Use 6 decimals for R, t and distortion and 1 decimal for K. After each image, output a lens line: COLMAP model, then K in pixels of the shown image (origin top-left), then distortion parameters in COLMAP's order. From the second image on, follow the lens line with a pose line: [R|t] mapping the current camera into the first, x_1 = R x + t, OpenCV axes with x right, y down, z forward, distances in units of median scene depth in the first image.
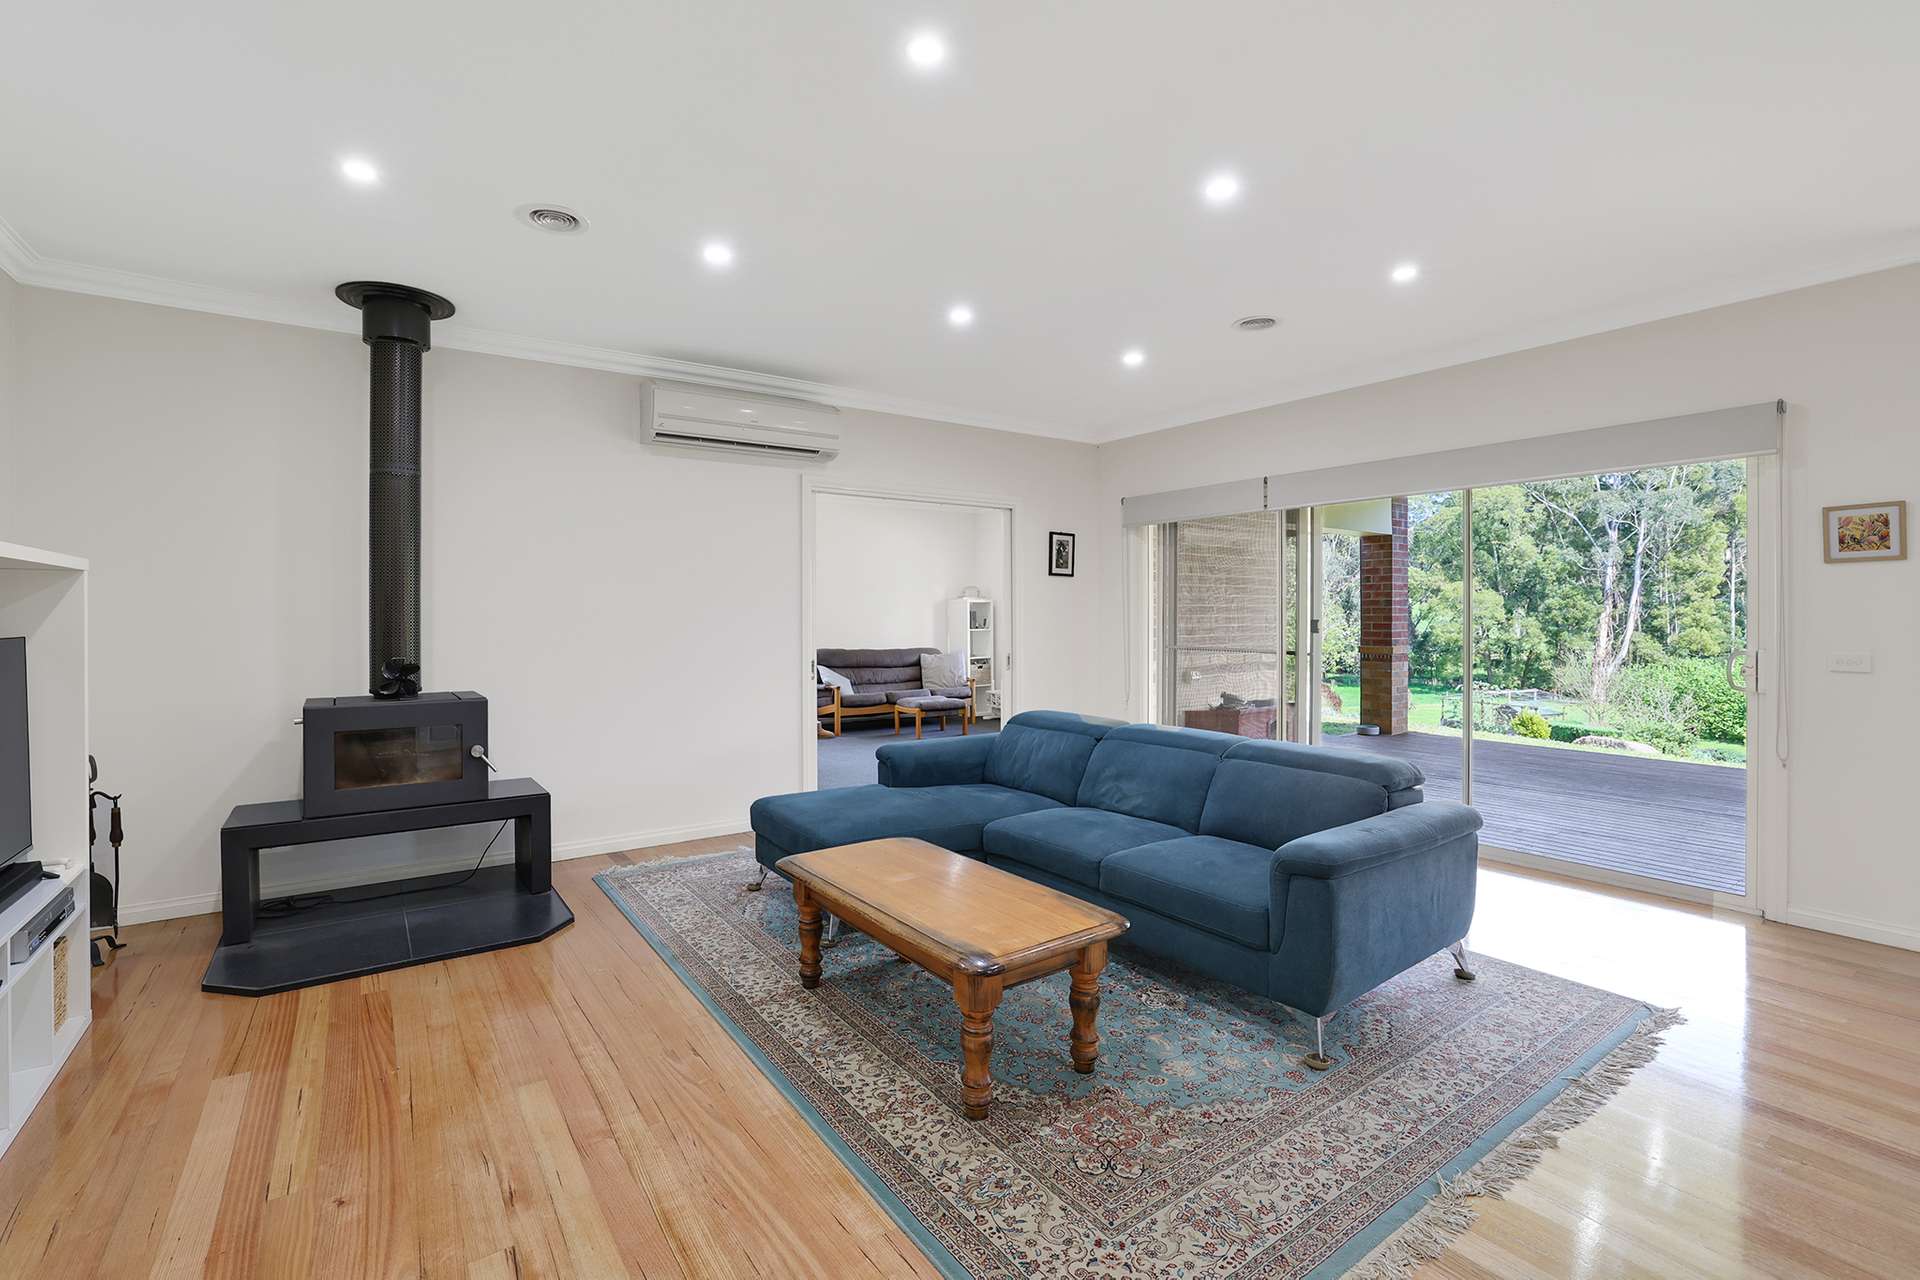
lens RADIAL K [[848.5, 0, 947.1], [0, 848.5, 620.3], [0, 0, 1]] dist [-0.048954, 0.018144]
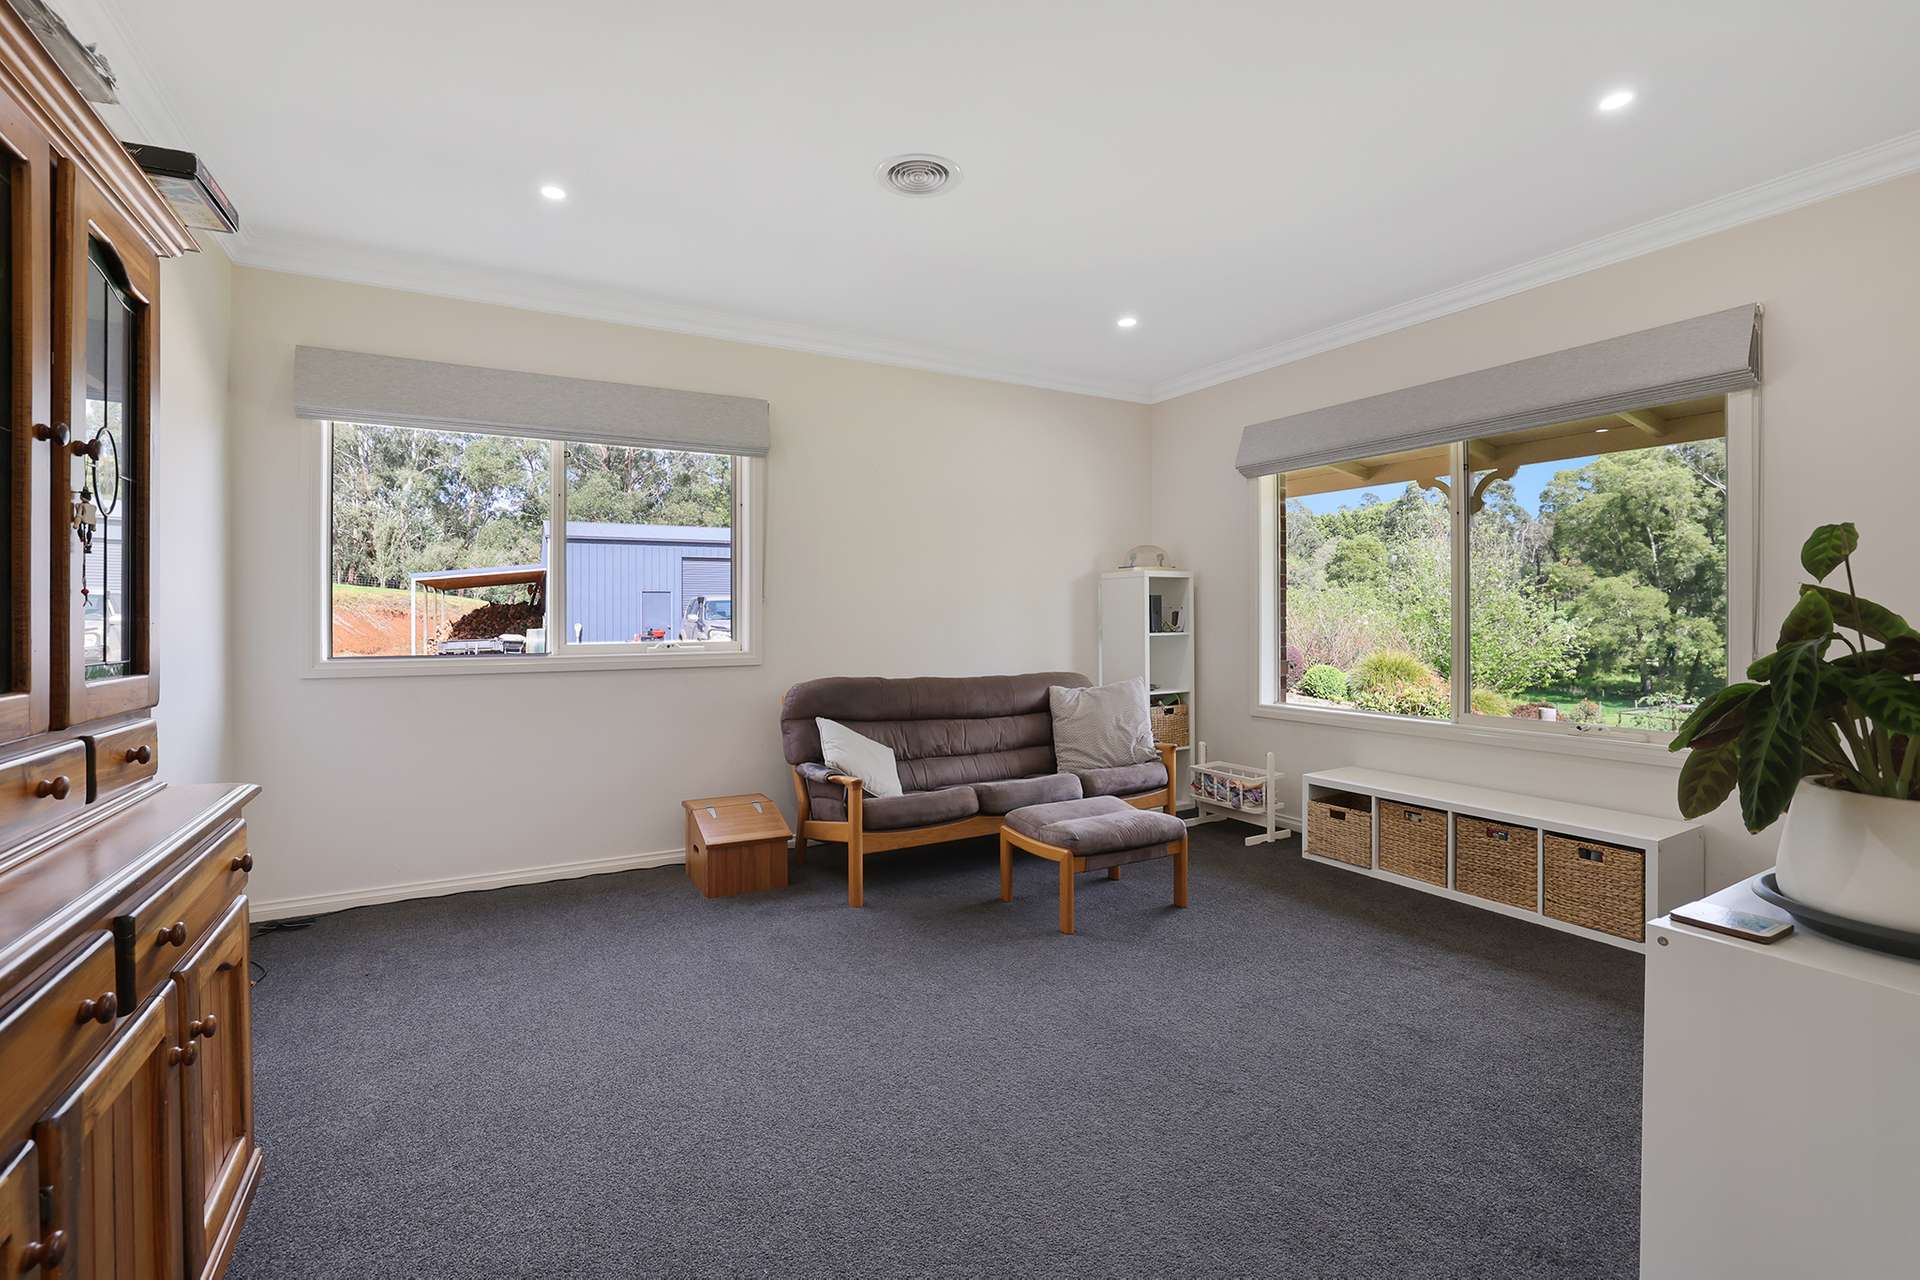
lens RADIAL K [[819.5, 0, 951.0], [0, 819.5, 629.9], [0, 0, 1]] dist [-0.045676, 0.016387]
pose [[0.995865, 0.000402, -0.090840, -0.042103], [0.000517, 0.999949, 0.010086, 0.004036], [0.090839, -0.010091, 0.995814, 0.523177]]
